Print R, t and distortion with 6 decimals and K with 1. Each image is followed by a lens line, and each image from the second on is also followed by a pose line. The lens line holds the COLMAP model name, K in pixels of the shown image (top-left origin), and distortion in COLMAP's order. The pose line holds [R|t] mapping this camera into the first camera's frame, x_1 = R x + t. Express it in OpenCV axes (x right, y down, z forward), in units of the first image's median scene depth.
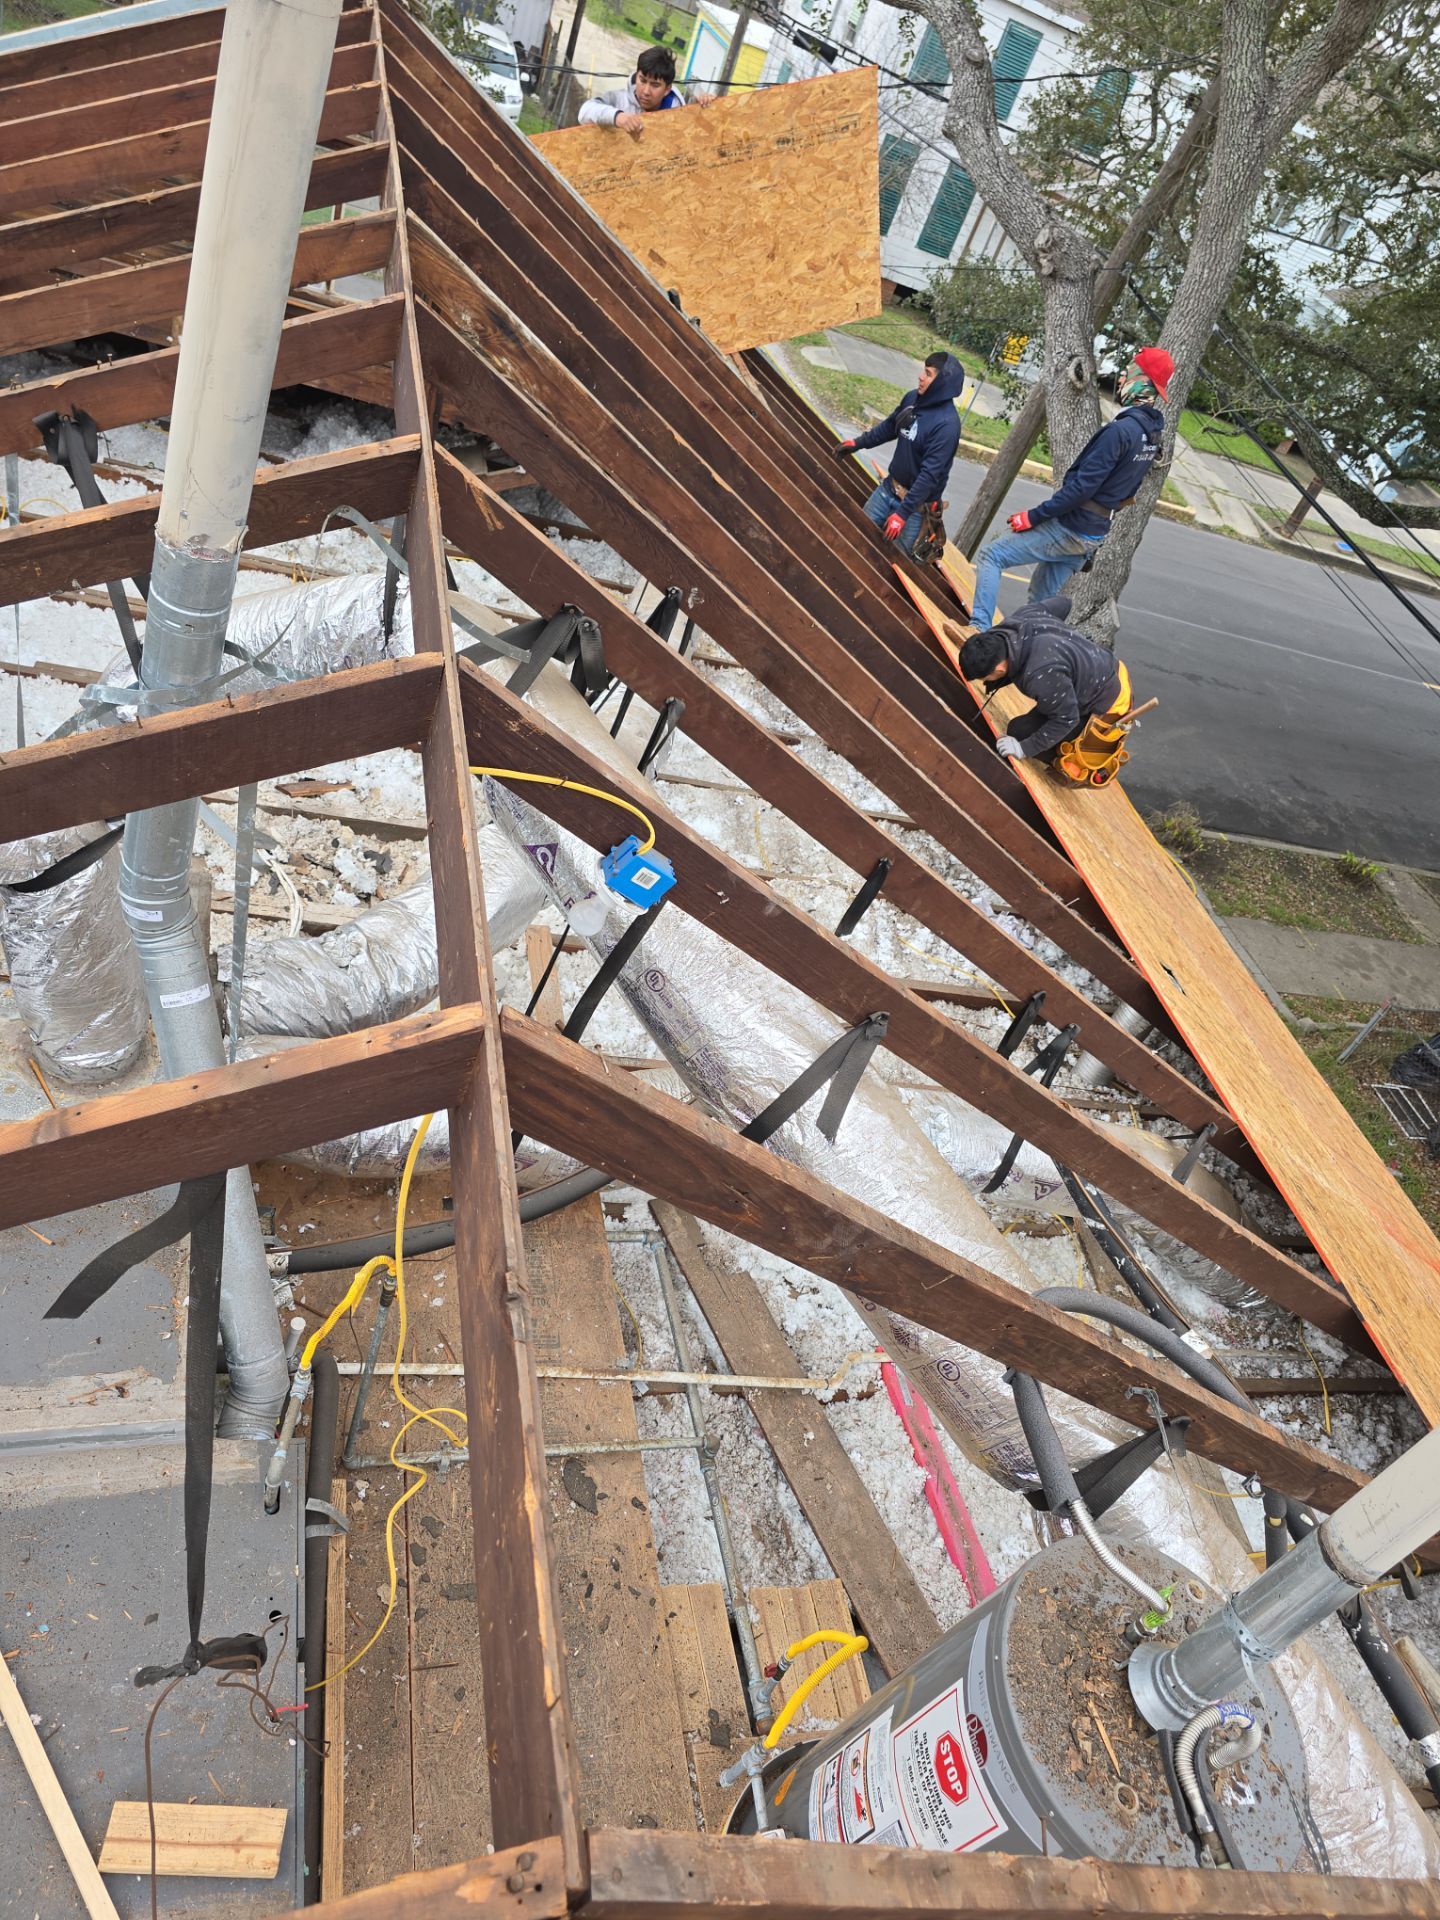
lens RADIAL K [[1268.5, 0, 731.2], [0, 1268.5, 972.7], [0, 0, 1]] dist [0.053772, -0.051109]
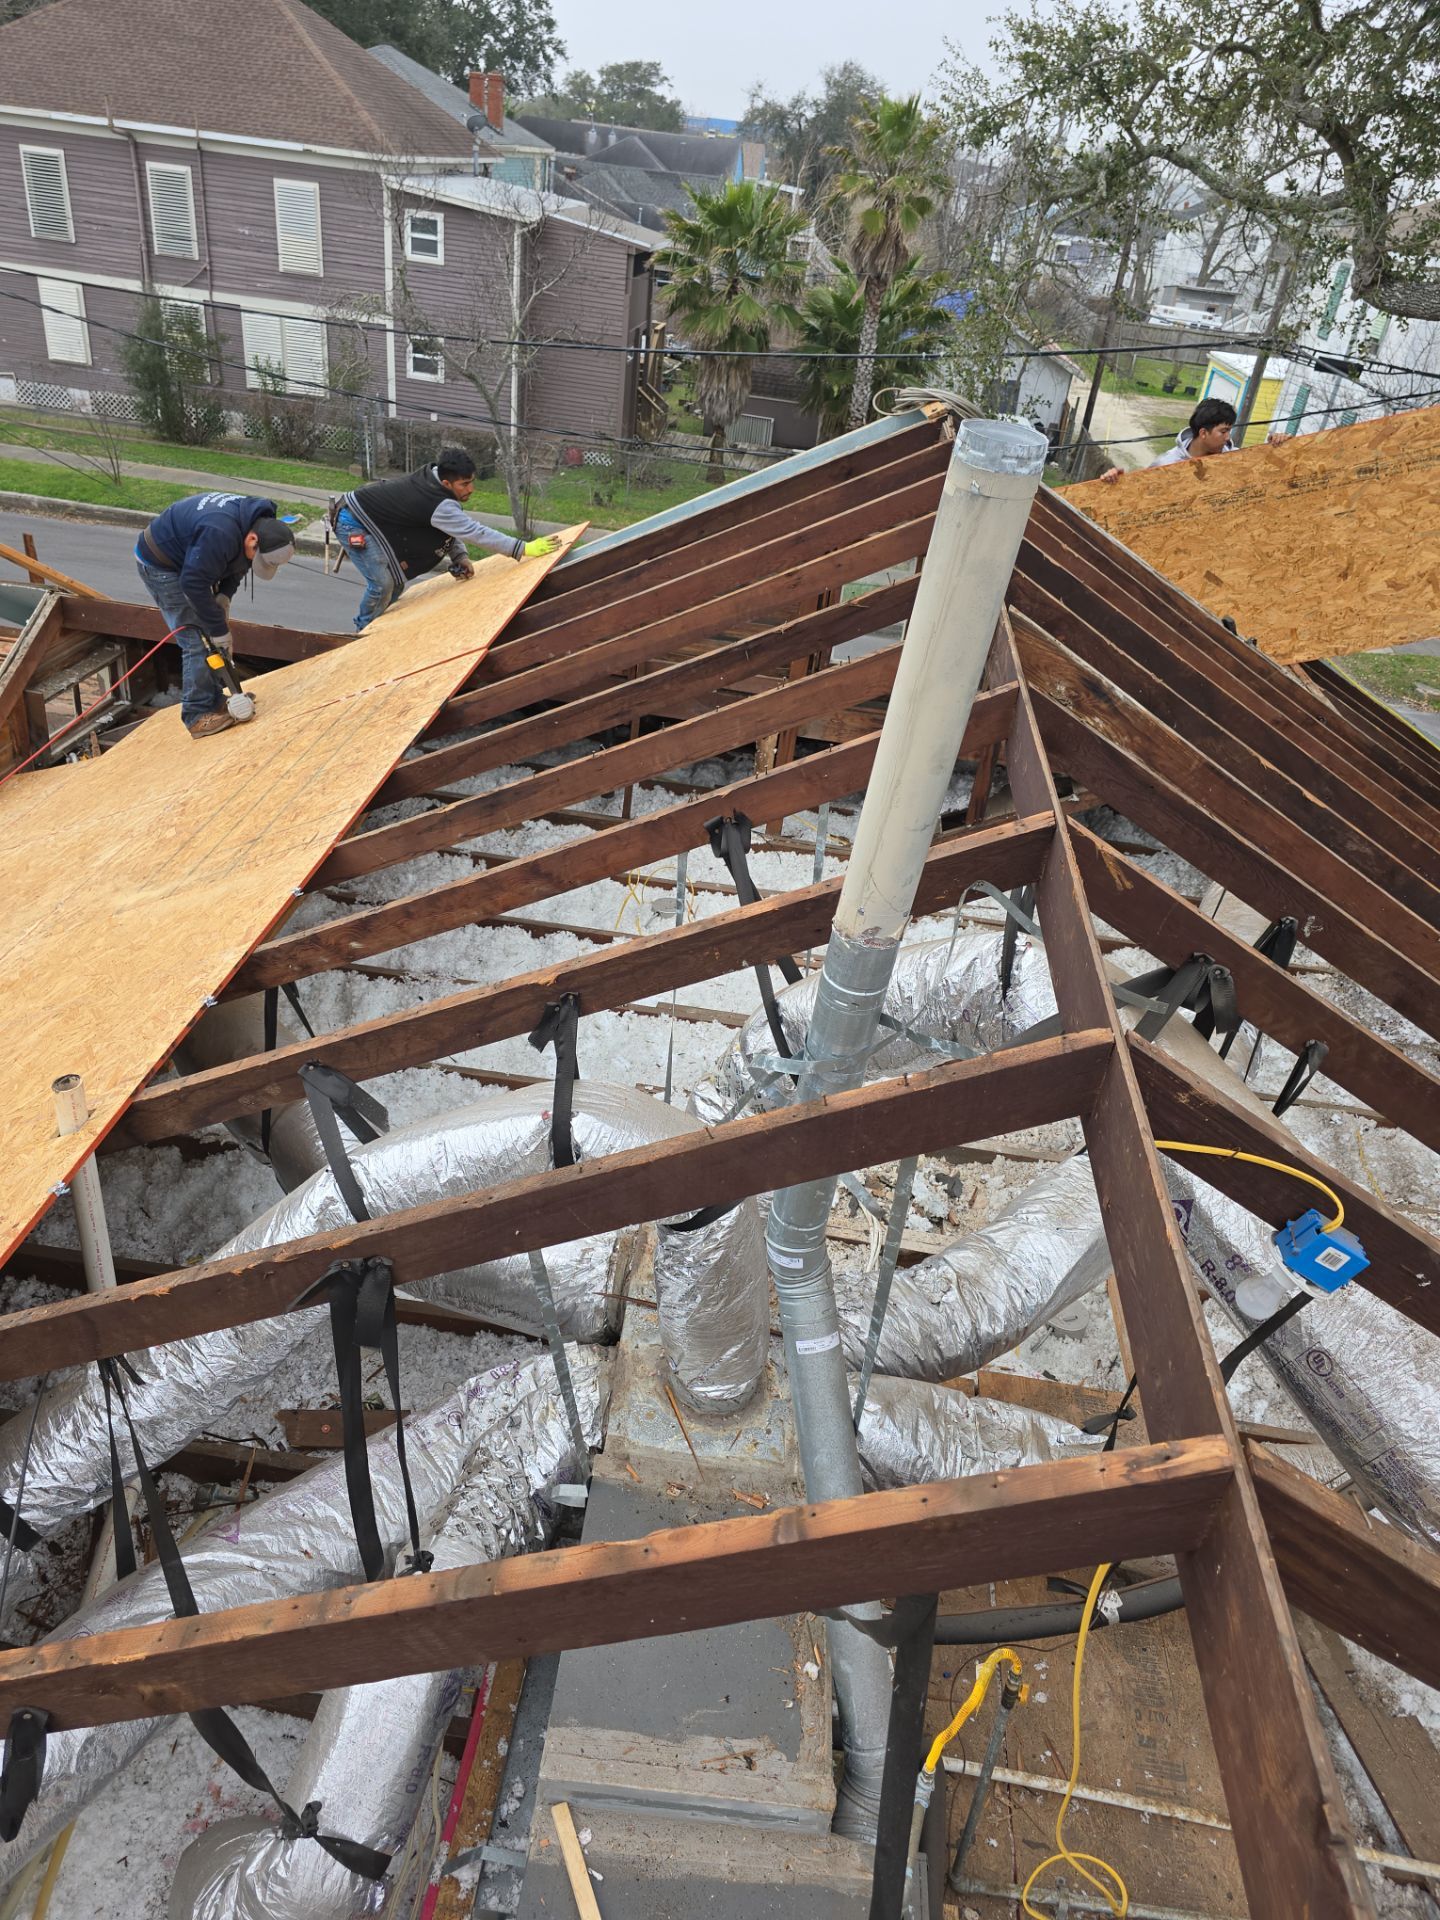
lens RADIAL K [[1268.5, 0, 712.9], [0, 1268.5, 964.6], [0, 0, 1]] dist [0.053772, -0.051109]
pose [[0.922553, -0.043506, -0.383409, -0.087156], [-0.044559, 0.974965, -0.217848, -0.045941], [0.383288, 0.218060, 0.897519, -0.019517]]
